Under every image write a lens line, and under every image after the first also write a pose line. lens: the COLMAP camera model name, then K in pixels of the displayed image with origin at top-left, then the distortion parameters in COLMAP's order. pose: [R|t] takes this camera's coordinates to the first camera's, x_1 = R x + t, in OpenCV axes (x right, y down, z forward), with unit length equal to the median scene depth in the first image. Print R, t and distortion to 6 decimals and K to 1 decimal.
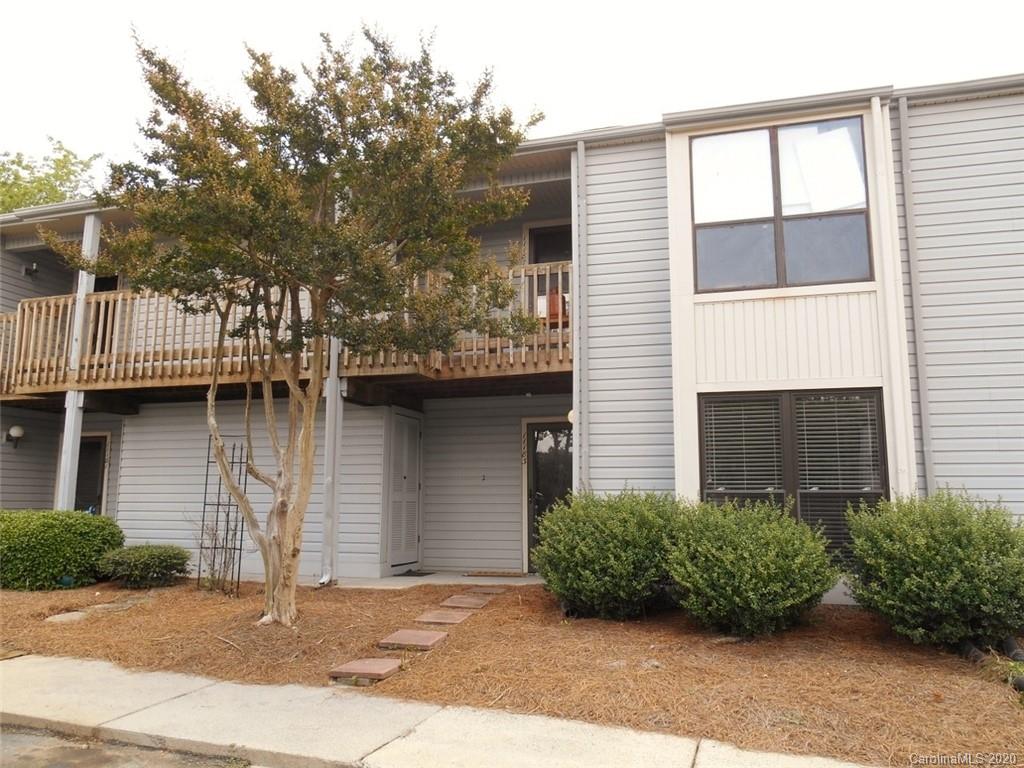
lens RADIAL K [[790.0, 0, 511.2], [0, 790.0, 383.8], [0, 0, 1]] dist [-0.030250, 0.014130]
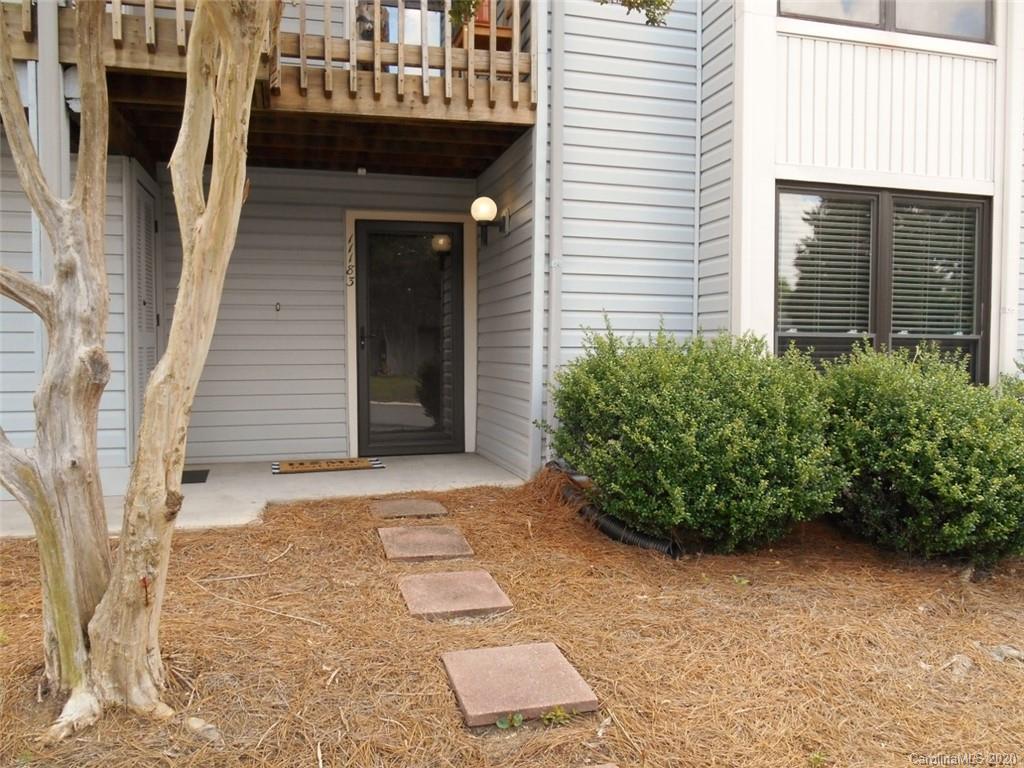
lens RADIAL K [[790.0, 0, 515.2], [0, 790.0, 380.8], [0, 0, 1]] dist [-0.030250, 0.014130]
pose [[0.845053, -0.023509, 0.534166, -0.245928], [-0.081806, 0.981586, 0.172618, 0.069080], [-0.528387, -0.189569, 0.827569, 0.492236]]
